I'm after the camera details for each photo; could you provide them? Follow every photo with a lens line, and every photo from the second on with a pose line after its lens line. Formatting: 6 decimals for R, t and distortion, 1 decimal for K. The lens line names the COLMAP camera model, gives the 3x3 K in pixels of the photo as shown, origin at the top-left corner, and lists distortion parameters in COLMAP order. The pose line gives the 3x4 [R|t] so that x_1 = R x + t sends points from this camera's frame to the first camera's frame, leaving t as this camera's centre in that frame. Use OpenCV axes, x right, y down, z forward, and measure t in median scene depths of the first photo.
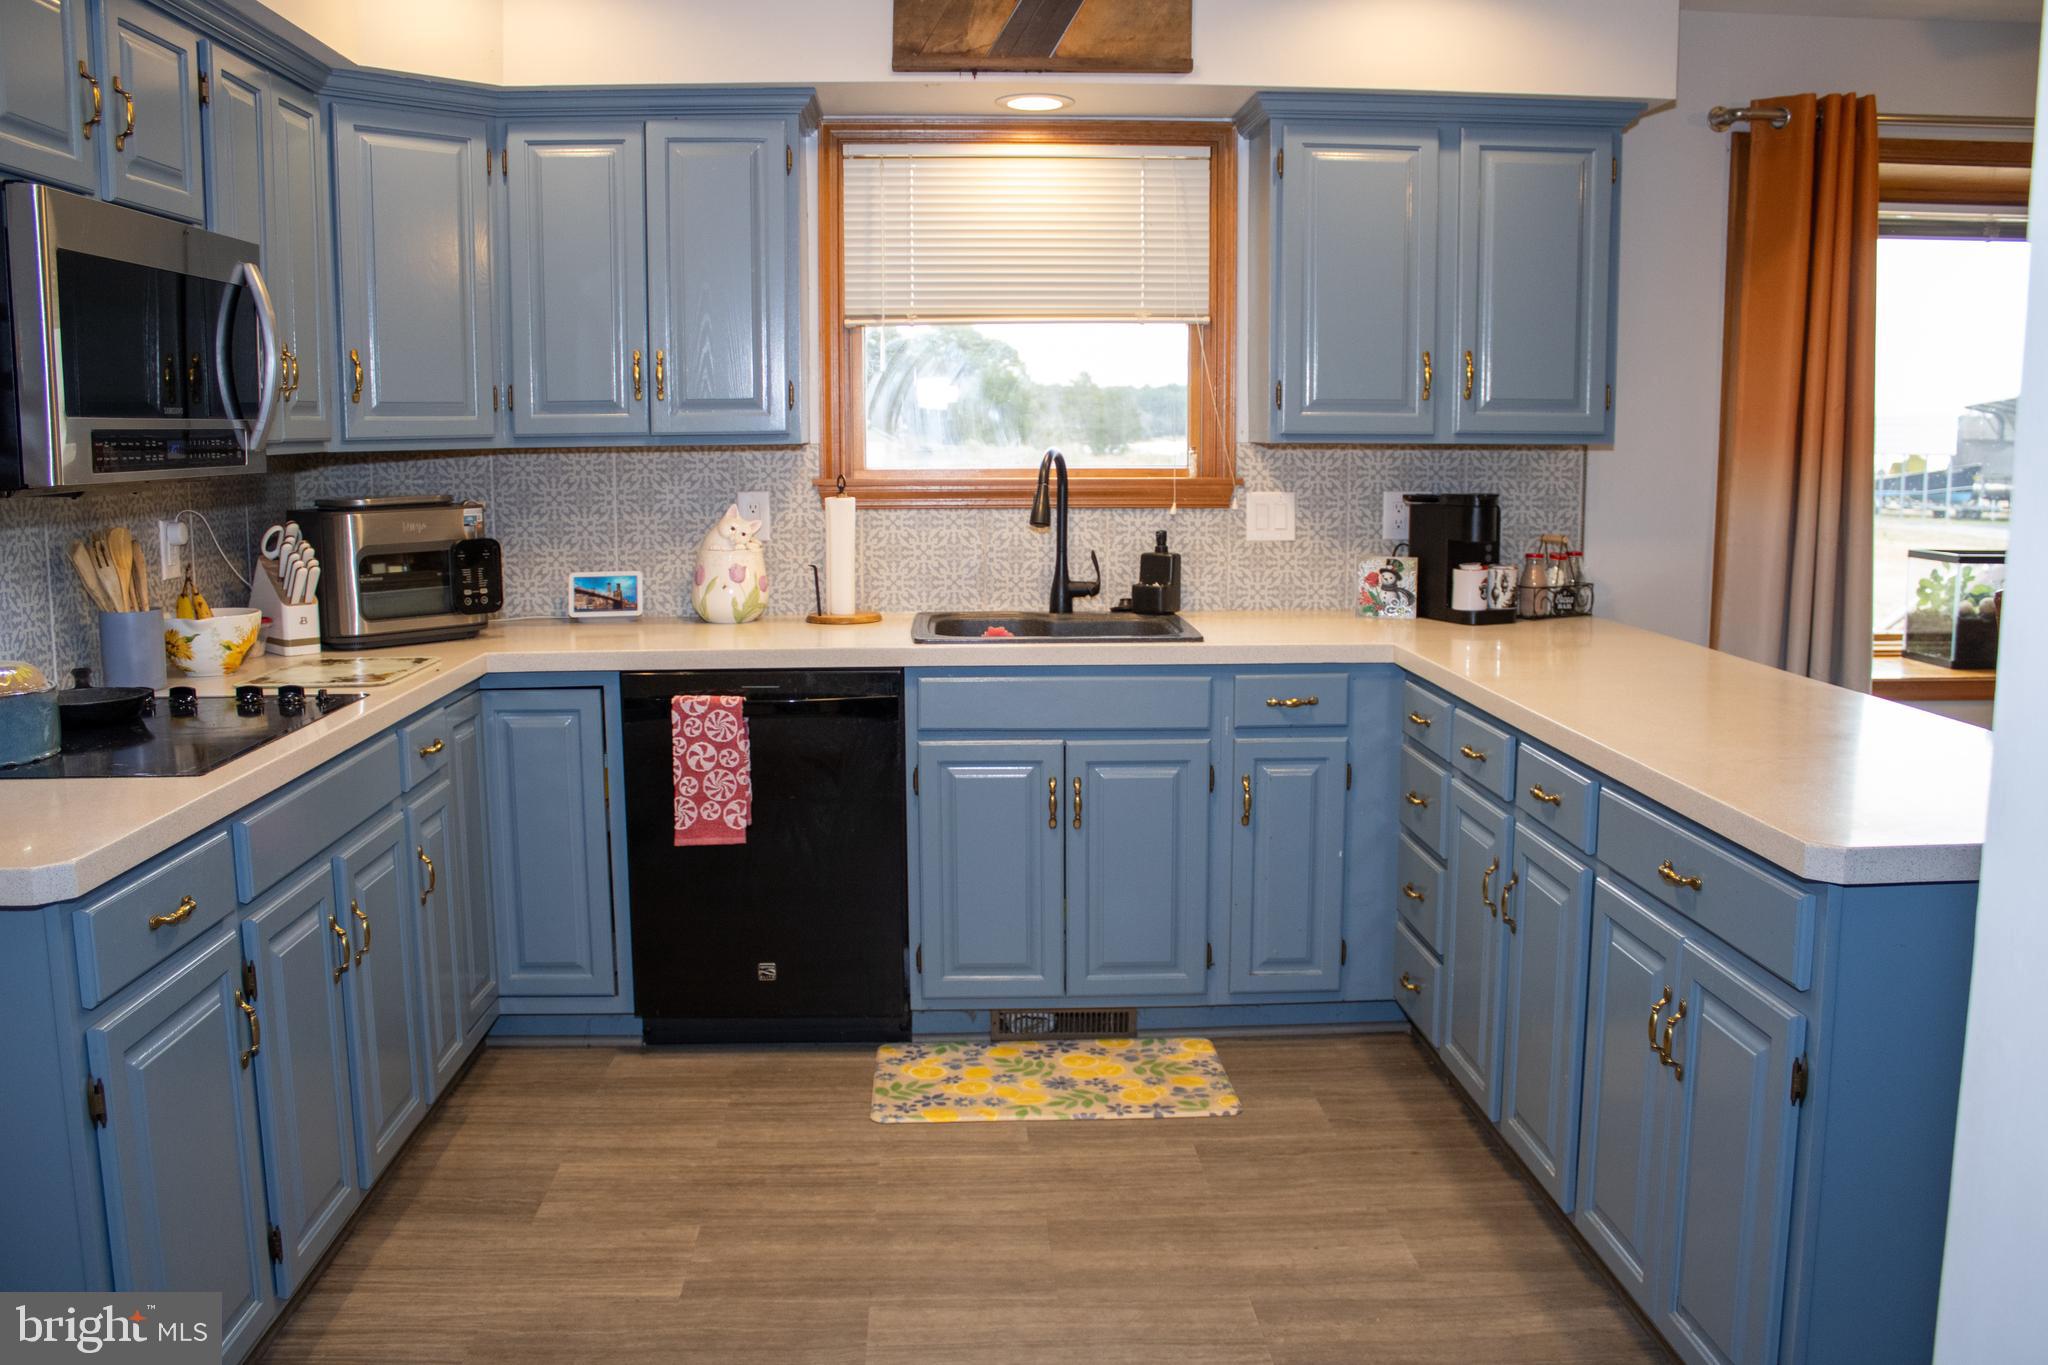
lens RADIAL K [[1766.3, 0, 1094.9], [0, 1766.3, 659.2], [0, 0, 1]] dist [-0.153414, 0.368019]
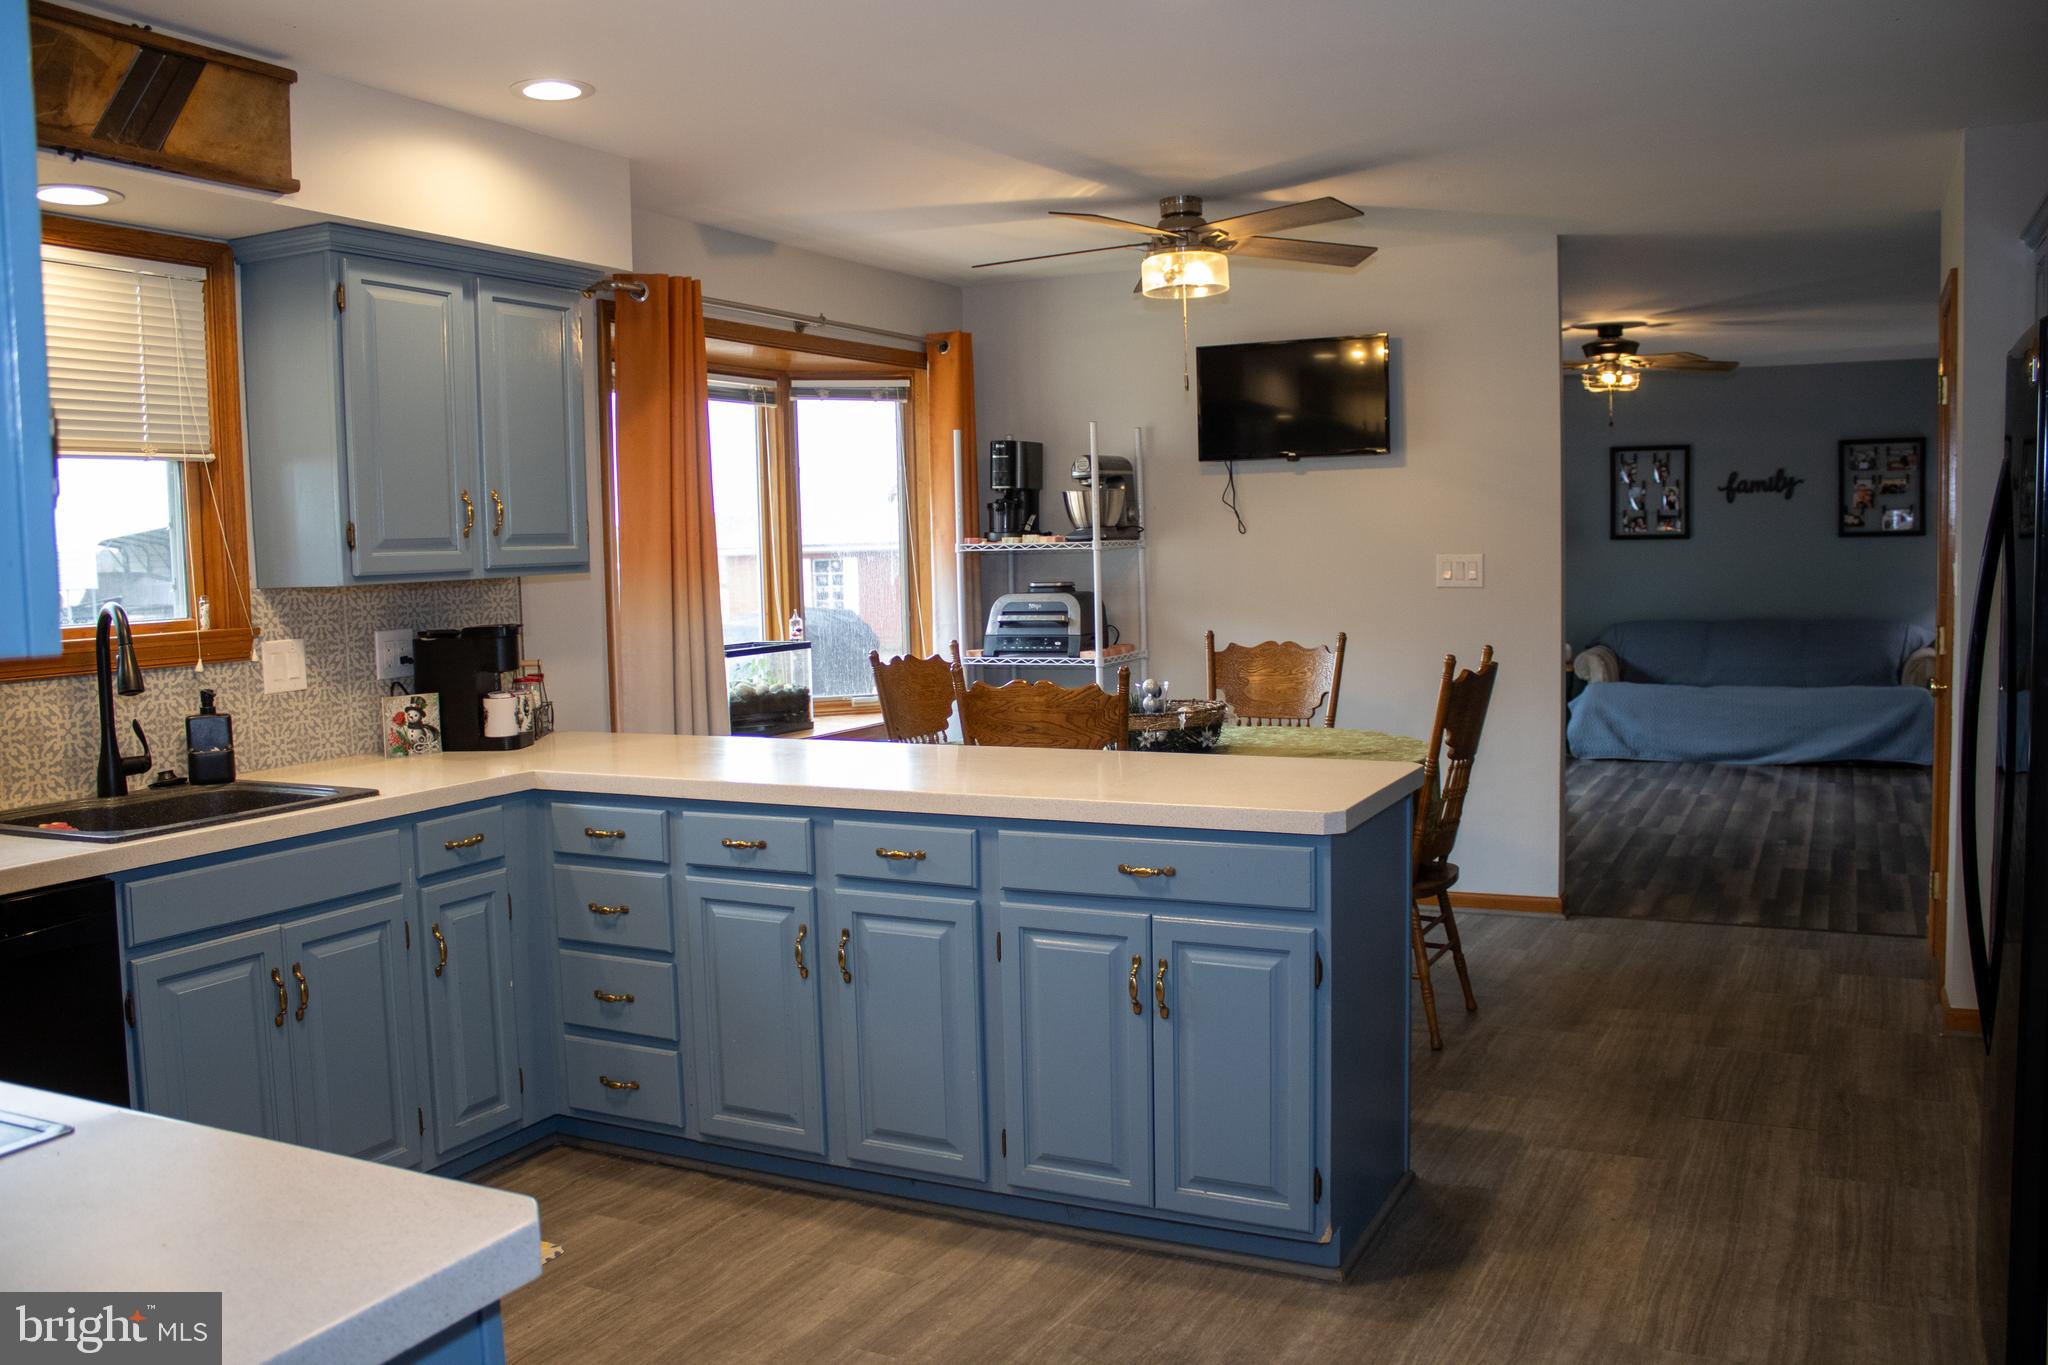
lens RADIAL K [[1693.7, 0, 1028.9], [0, 1693.7, 690.6], [0, 0, 1]] dist [-0.182697, 0.186033]
pose [[0.515641, -0.090238, 0.852039, -0.463154], [0.140977, 0.989821, 0.019513, -0.030077], [-0.845127, 0.110056, 0.523114, 0.214064]]
